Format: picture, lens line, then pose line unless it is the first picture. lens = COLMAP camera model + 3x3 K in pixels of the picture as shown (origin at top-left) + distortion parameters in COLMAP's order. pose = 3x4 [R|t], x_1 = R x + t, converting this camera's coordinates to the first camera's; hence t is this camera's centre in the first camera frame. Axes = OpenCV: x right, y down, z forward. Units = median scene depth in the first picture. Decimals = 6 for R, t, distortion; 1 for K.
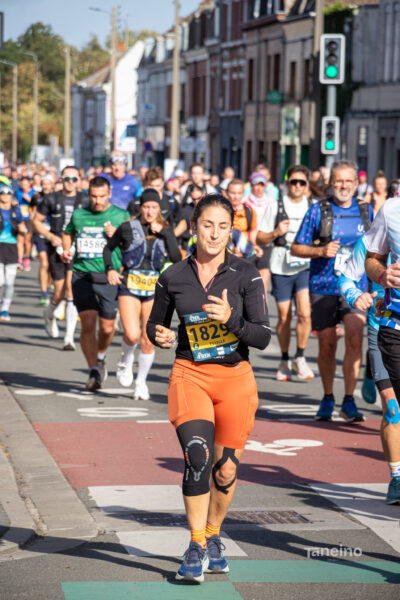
lens RADIAL K [[3669.8, 0, 202.4], [0, 3669.8, 303.5], [0, 0, 1]] dist [2.638113, 0.000000]
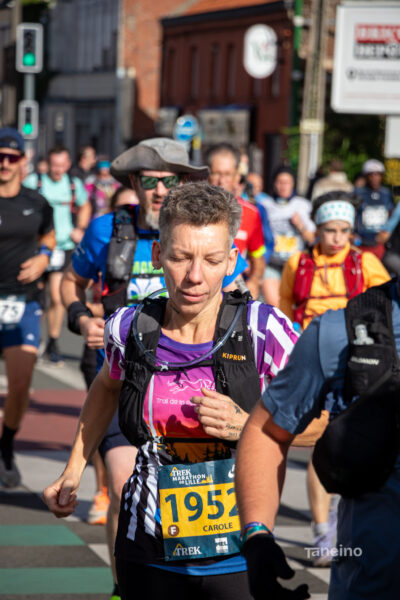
lens RADIAL K [[3336.0, 0, 194.1], [0, 3336.0, 303.0], [0, 0, 1]] dist [2.263061, 0.000000]
pose [[0.996377, 0.014385, 0.083817, 0.000882], [-0.015187, 0.999845, 0.008936, -0.001417], [-0.083675, -0.010176, 0.996441, 0.017979]]
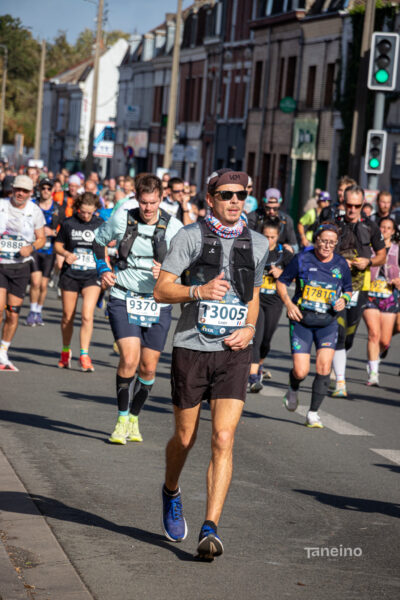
lens RADIAL K [[3669.8, 0, 179.9], [0, 3669.8, 307.0], [0, 0, 1]] dist [2.638113, 0.000000]
pose [[0.998050, 0.061649, 0.009802, -0.010651], [-0.061631, 0.998097, -0.002042, -0.003867], [-0.009909, 0.001434, 0.999950, 0.105209]]
